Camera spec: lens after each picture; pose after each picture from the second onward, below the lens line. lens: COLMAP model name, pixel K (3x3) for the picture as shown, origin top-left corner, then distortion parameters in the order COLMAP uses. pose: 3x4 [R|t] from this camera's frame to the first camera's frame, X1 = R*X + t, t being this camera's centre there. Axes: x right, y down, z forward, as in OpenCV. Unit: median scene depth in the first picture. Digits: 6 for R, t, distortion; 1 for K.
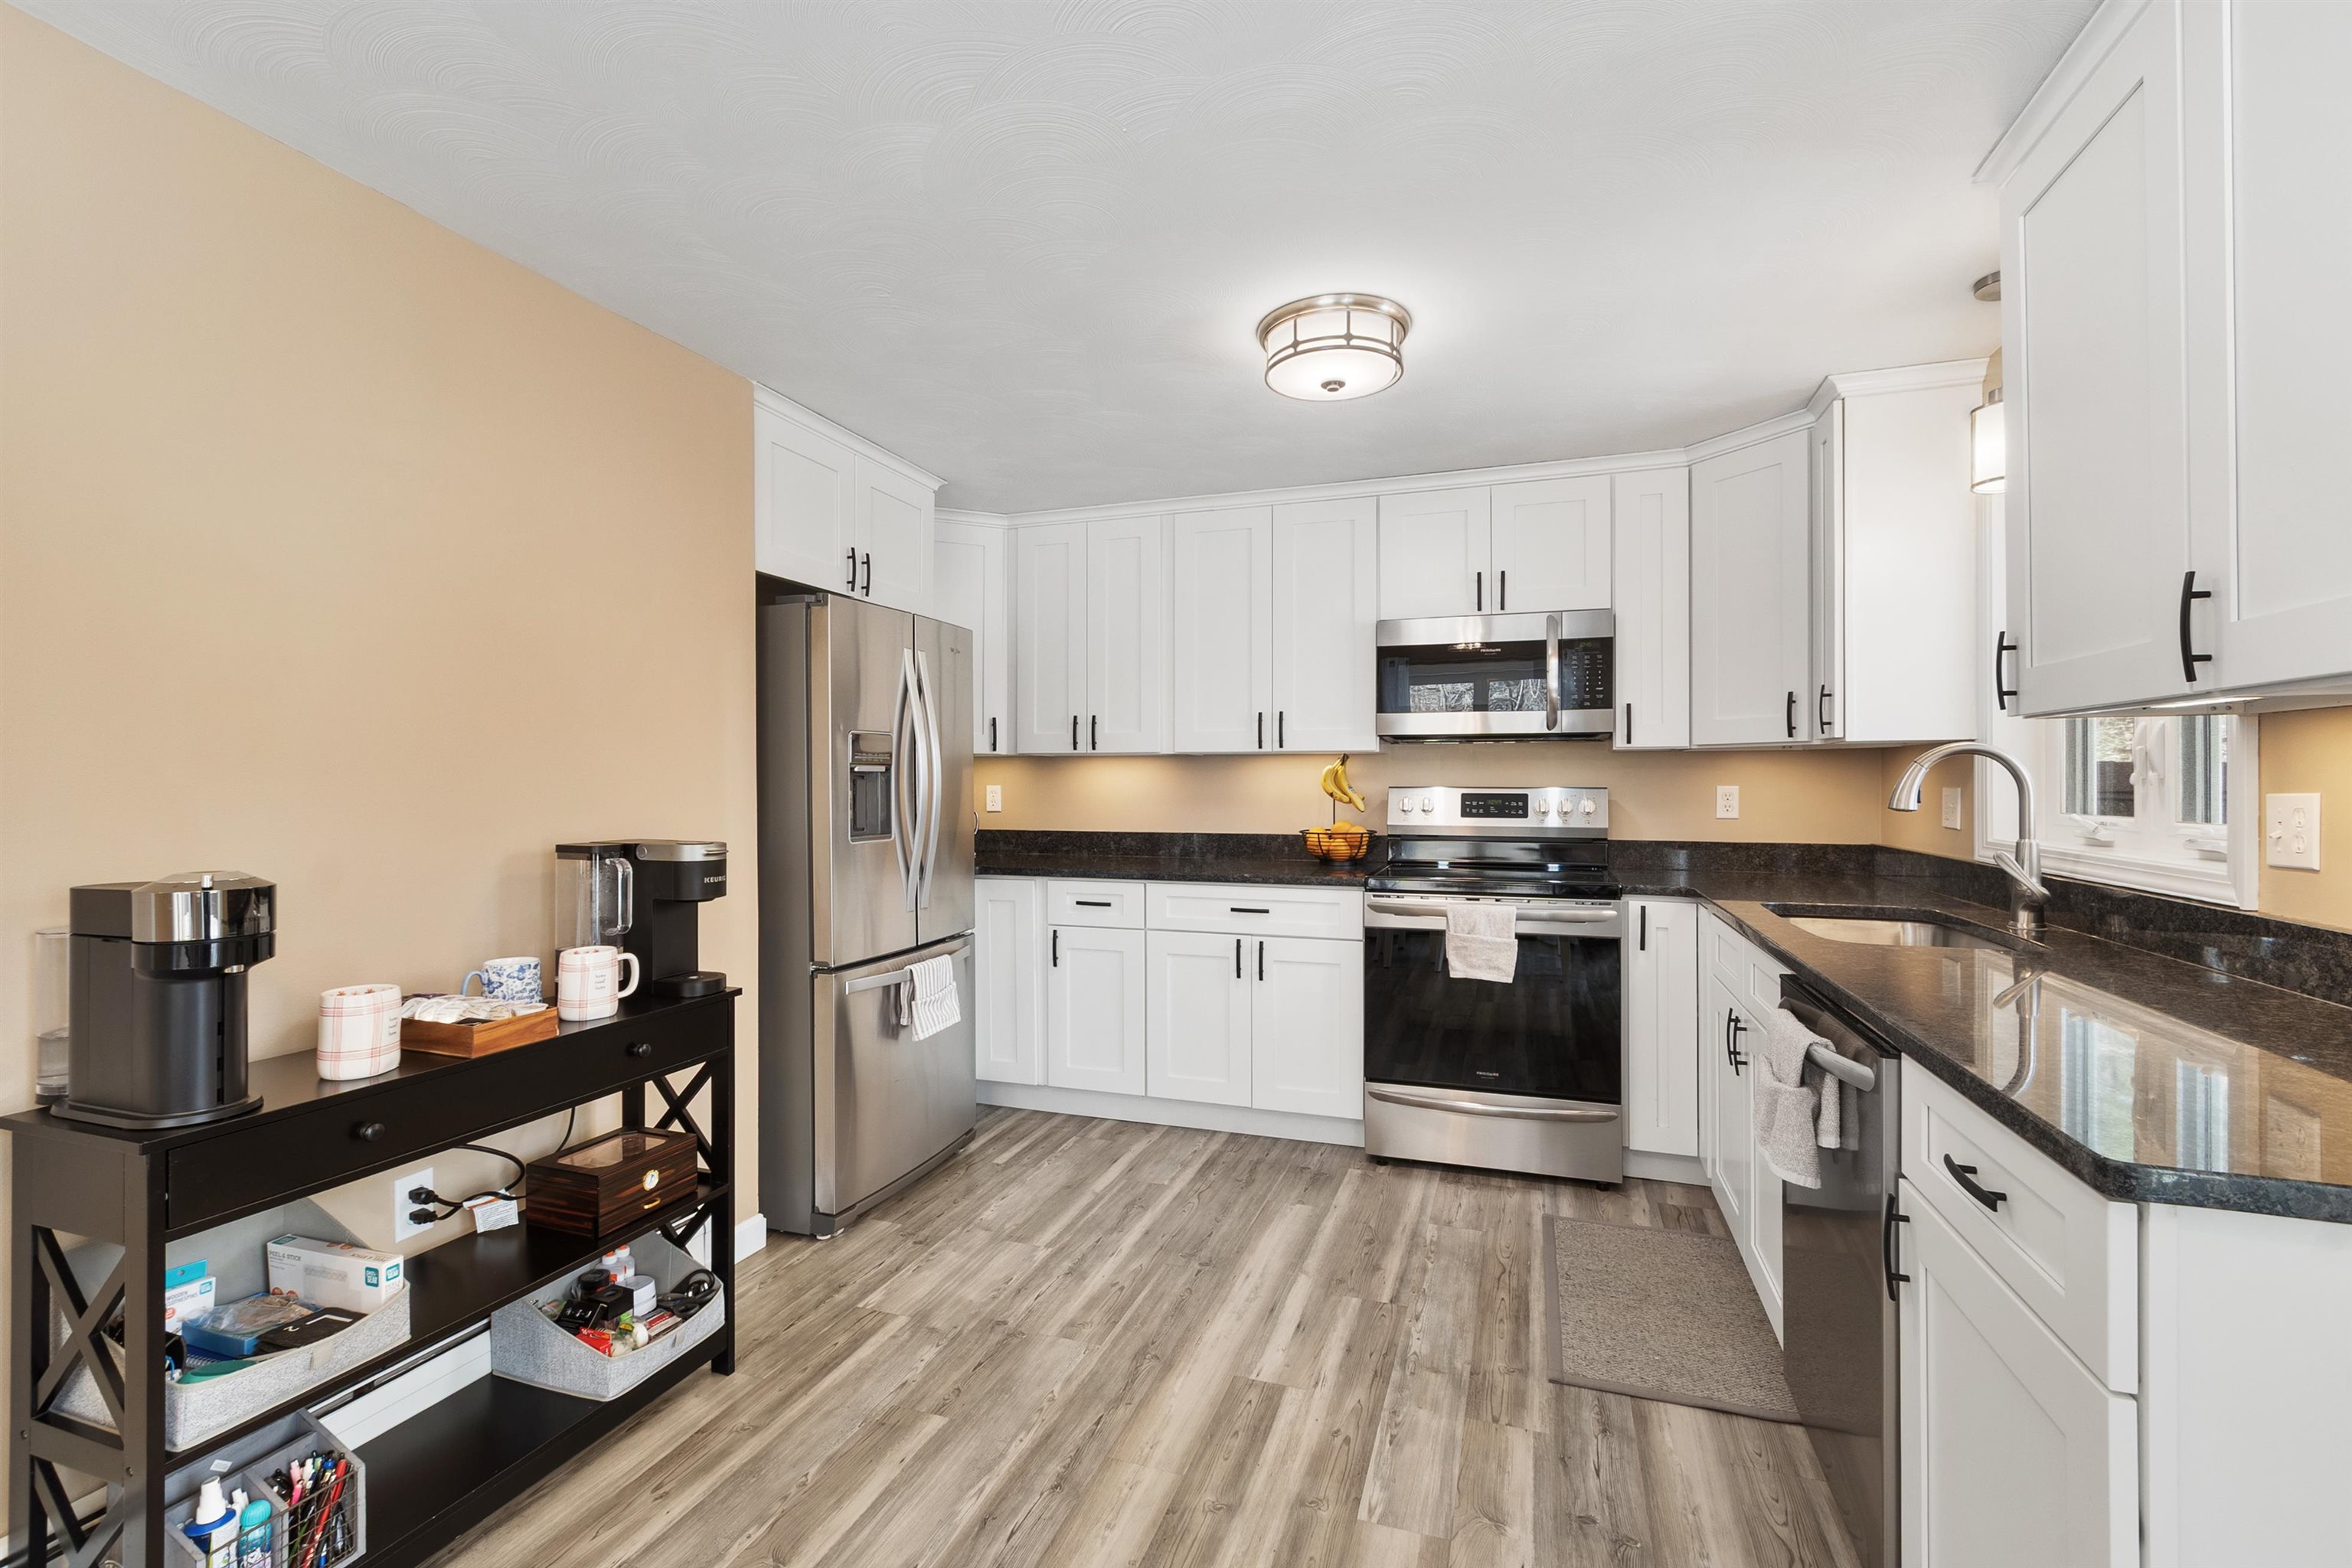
lens RADIAL K [[1030.0, 0, 1155.6], [0, 1030.0, 773.7], [0, 0, 1]] dist [0.001711, -0.000619]
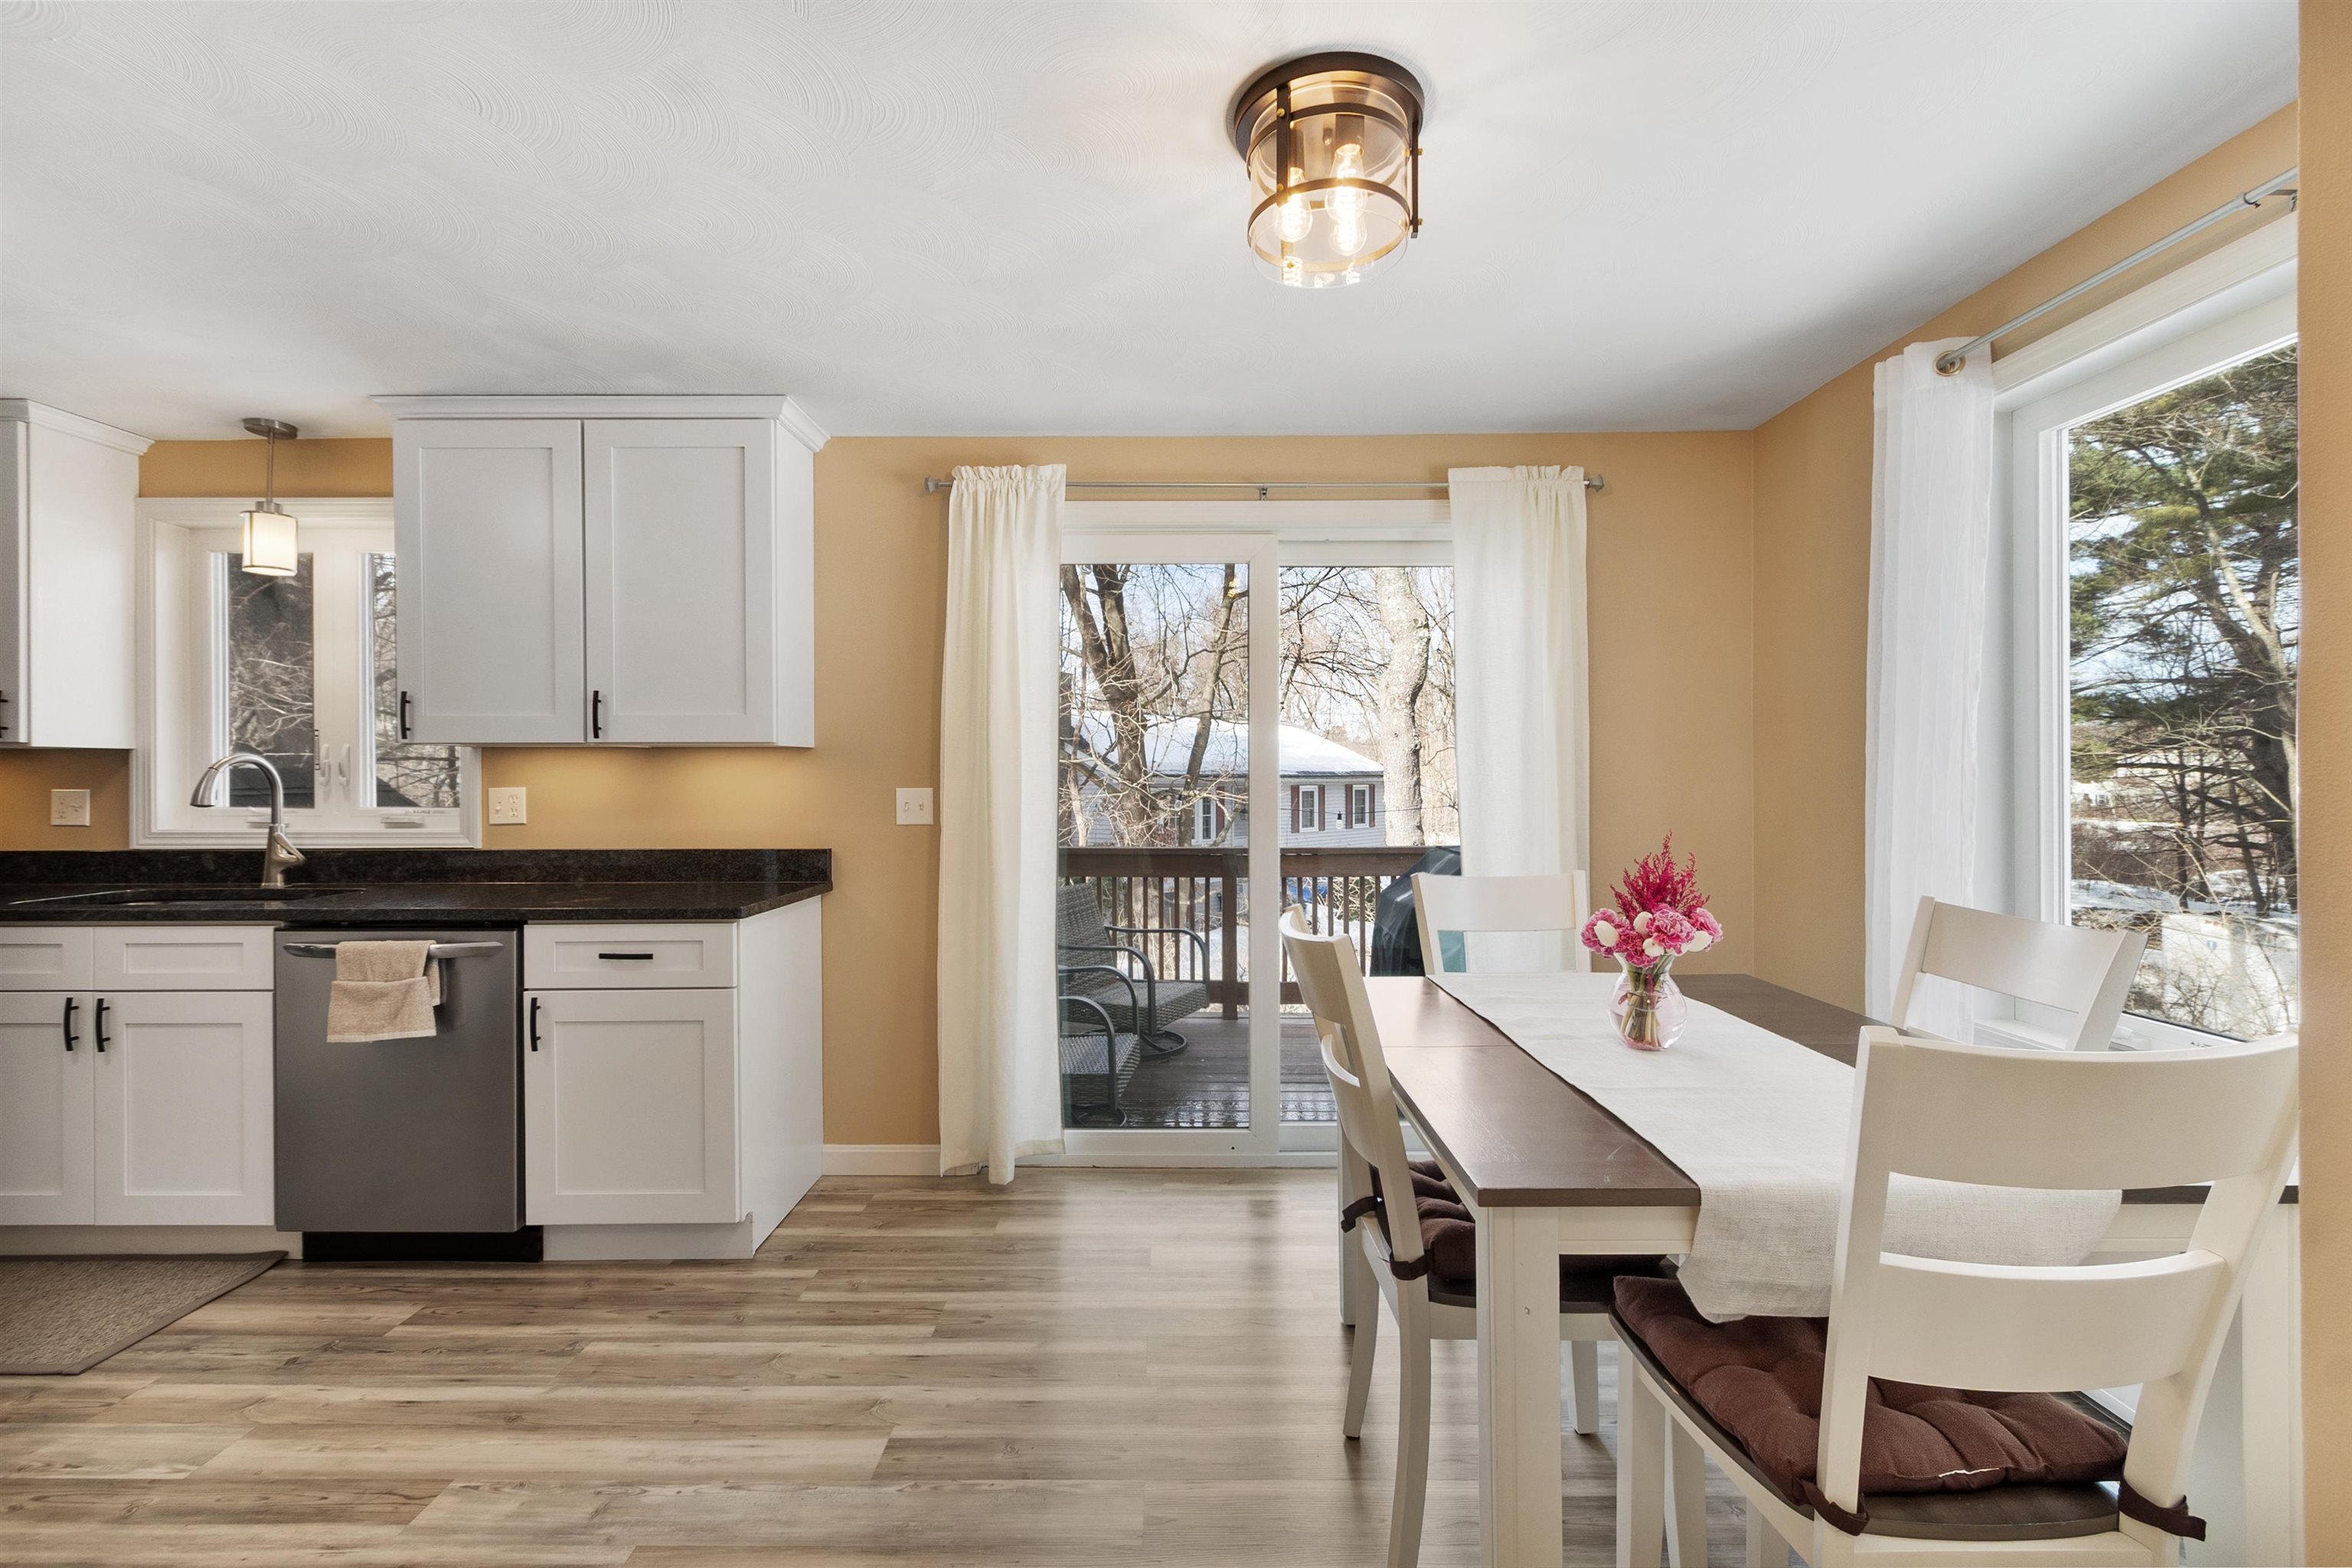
lens RADIAL K [[1030.0, 0, 1173.6], [0, 1030.0, 778.6], [0, 0, 1]] dist [0.001711, -0.000619]
pose [[-0.345612, 0.003440, 0.938371, -0.645914], [-0.002308, 0.999987, -0.004516, 0.003212], [-0.938375, -0.003727, -0.345599, 0.232717]]
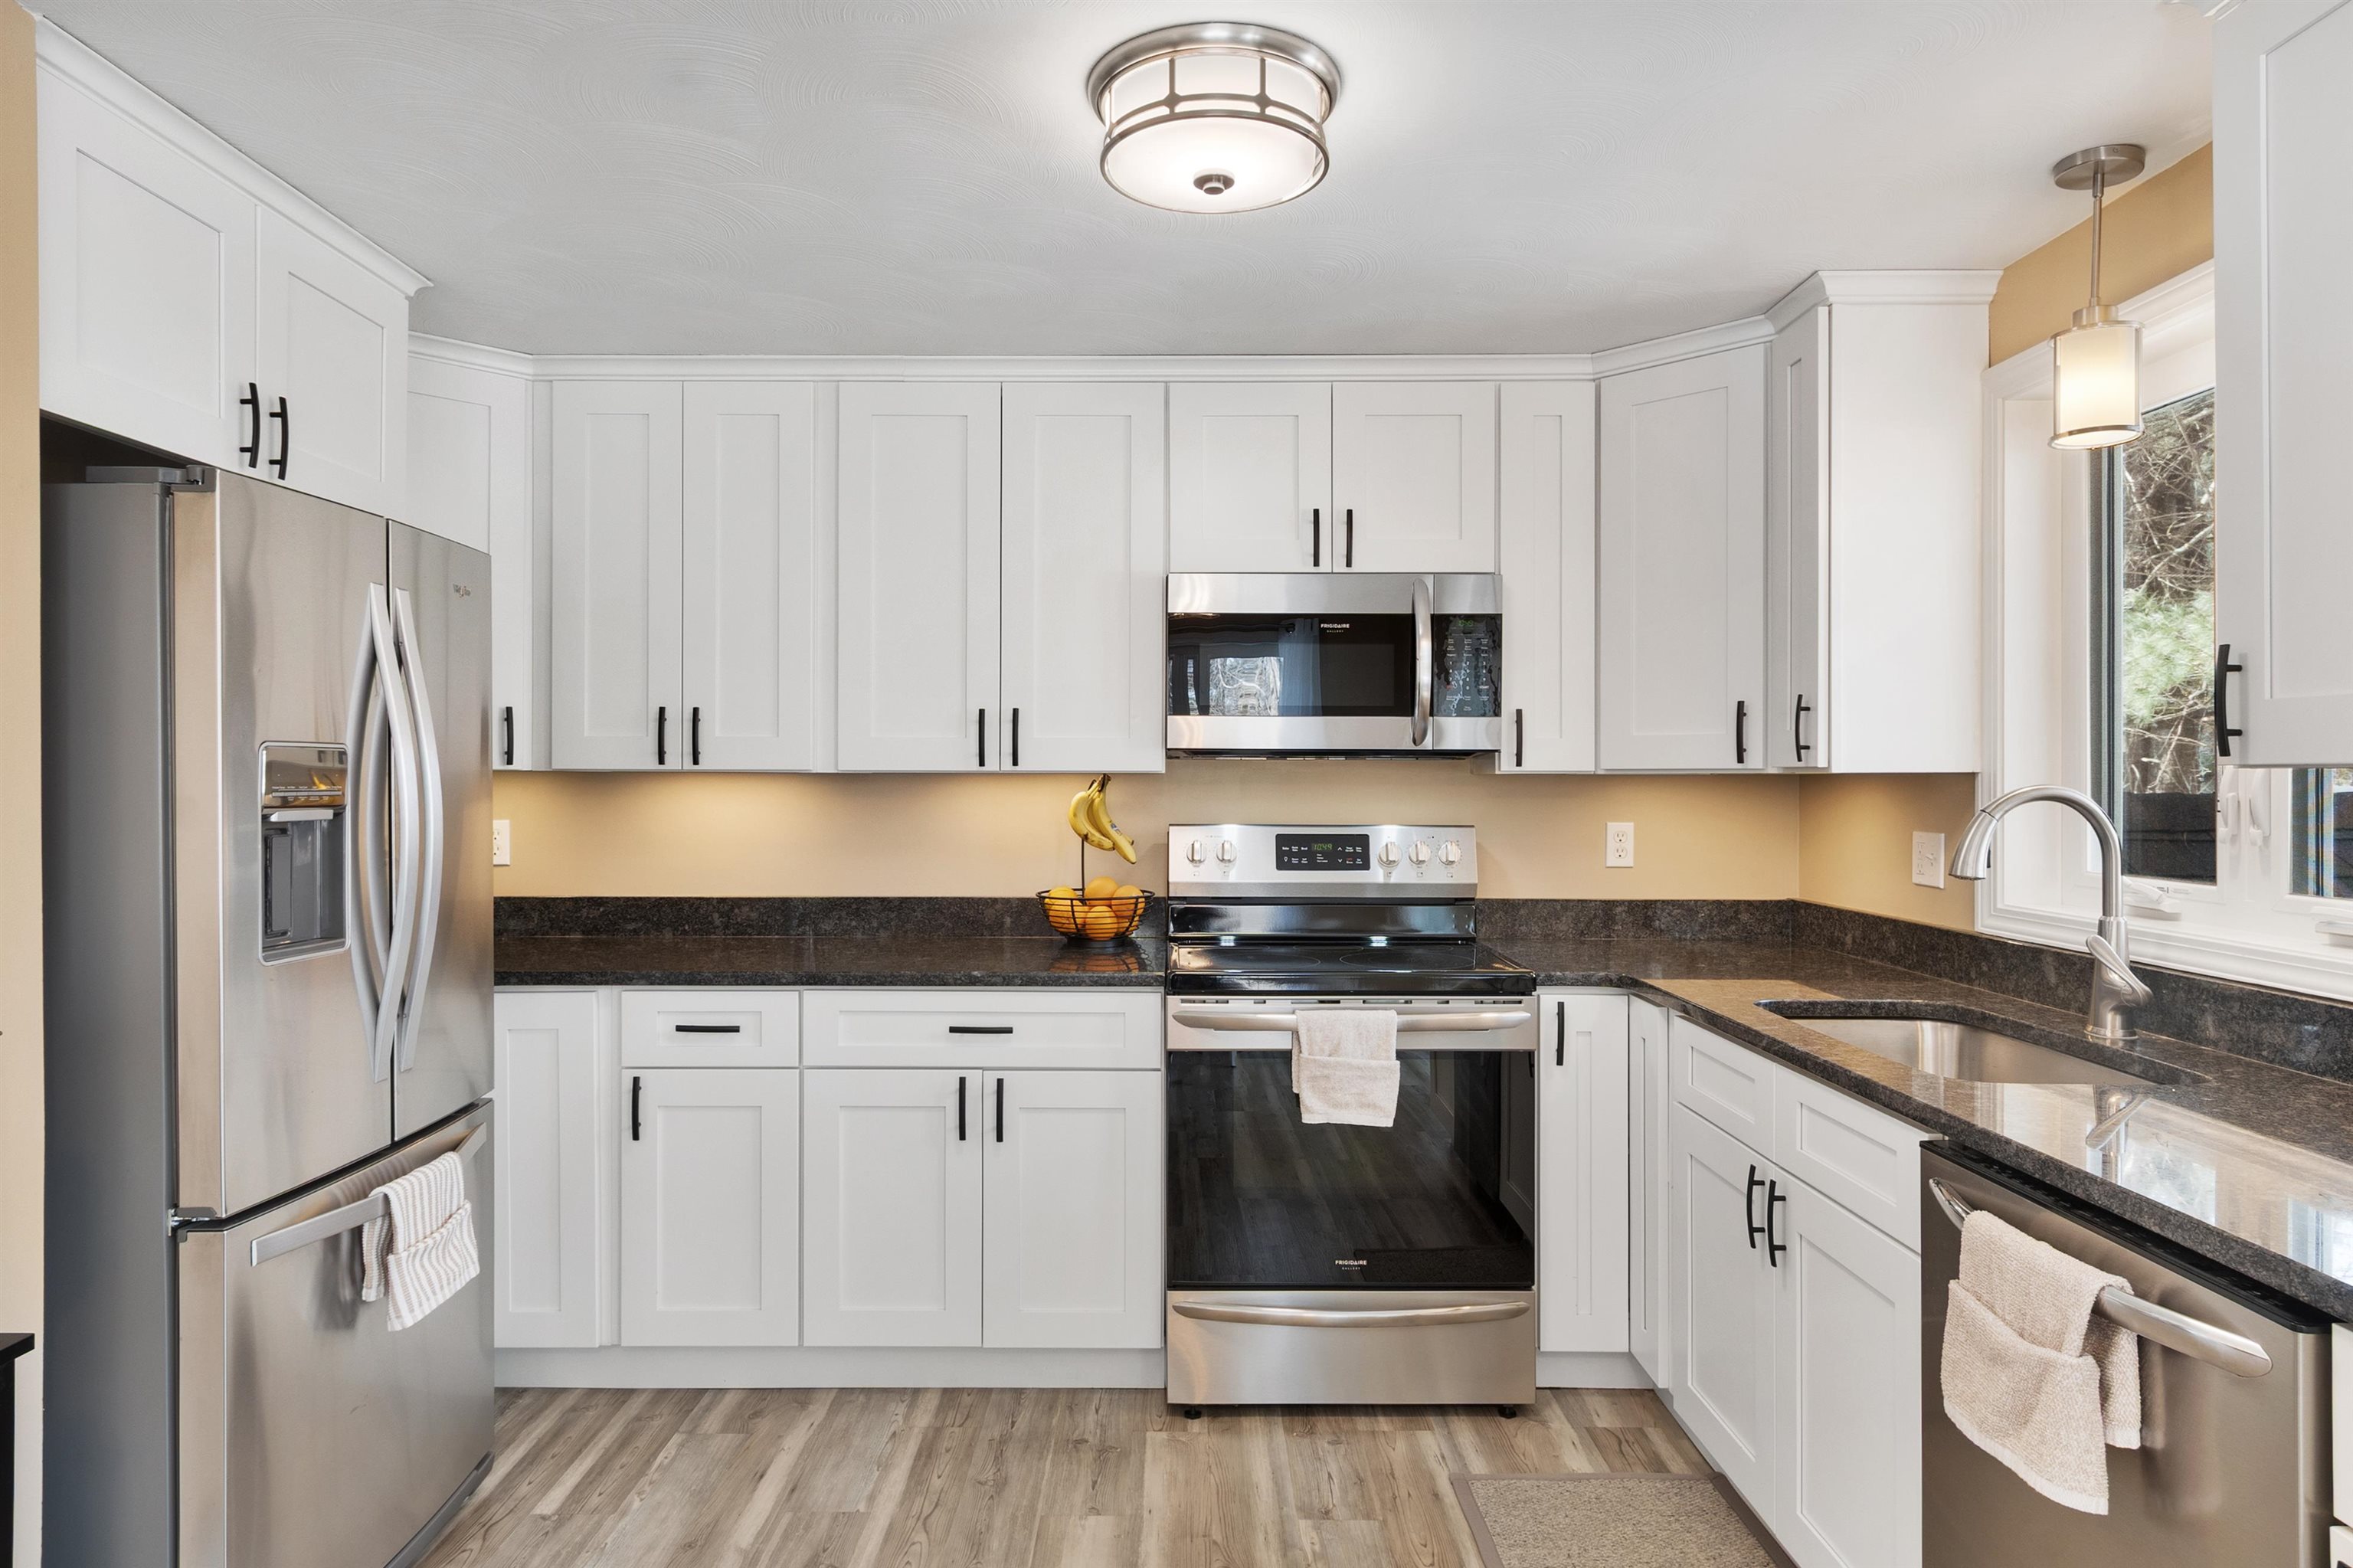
lens RADIAL K [[1411.6, 0, 1154.2], [0, 1411.6, 772.3], [0, 0, 1]] dist [0.005282, -0.001995]
pose [[0.943912, 0.003298, 0.330179, -0.103623], [-0.004058, 0.999990, 0.001612, -0.027687], [-0.330171, -0.002862, 0.943917, 0.184962]]
